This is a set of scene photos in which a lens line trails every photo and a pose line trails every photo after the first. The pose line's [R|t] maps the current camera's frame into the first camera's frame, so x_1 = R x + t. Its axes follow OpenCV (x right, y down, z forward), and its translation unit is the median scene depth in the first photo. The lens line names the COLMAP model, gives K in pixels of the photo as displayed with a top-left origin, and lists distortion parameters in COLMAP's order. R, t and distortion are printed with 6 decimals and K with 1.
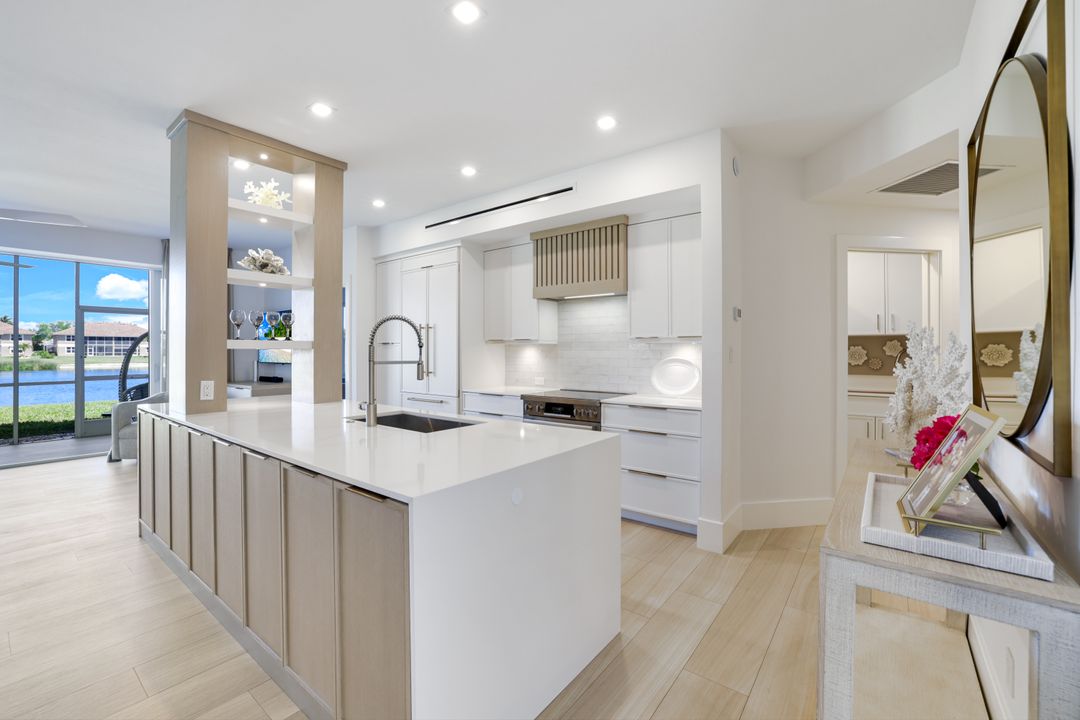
lens RADIAL K [[455.8, 0, 537.0], [0, 455.8, 351.7], [0, 0, 1]] dist [-0.049159, 0.016390]
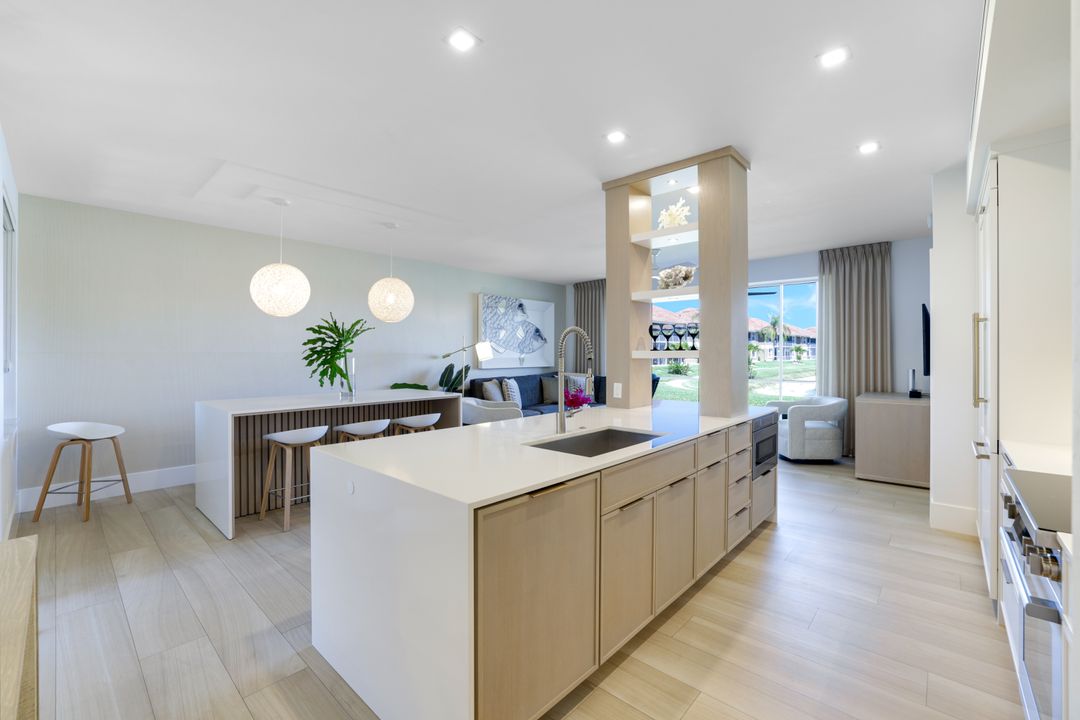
lens RADIAL K [[460.2, 0, 533.5], [0, 460.2, 354.4], [0, 0, 1]] dist [-0.053991, 0.017440]
pose [[-0.088171, 0.000001, -0.996105, 0.386709], [0.000384, 1.000000, -0.000033, -0.011044], [0.996105, -0.000386, -0.088171, 0.556709]]
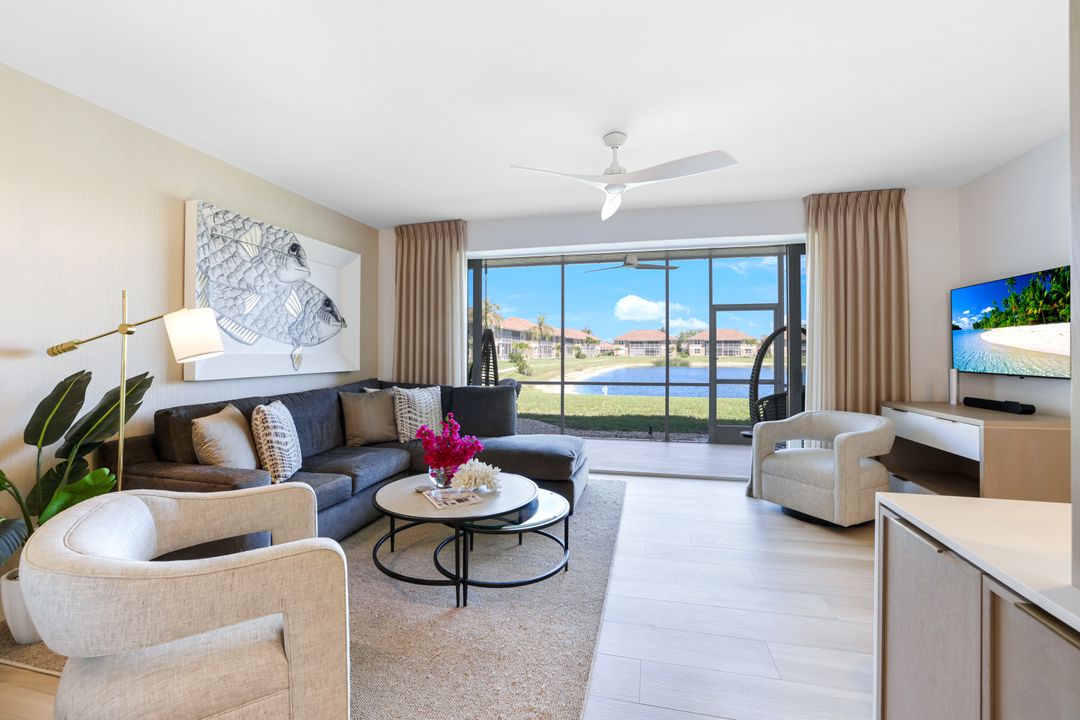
lens RADIAL K [[455.8, 0, 537.0], [0, 455.8, 351.7], [0, 0, 1]] dist [-0.049159, 0.016390]
pose [[0.406418, -0.001127, -0.913686, -0.485955], [-0.000933, 0.999998, -0.001648, -0.002065], [0.913687, 0.001522, 0.406416, 0.413145]]
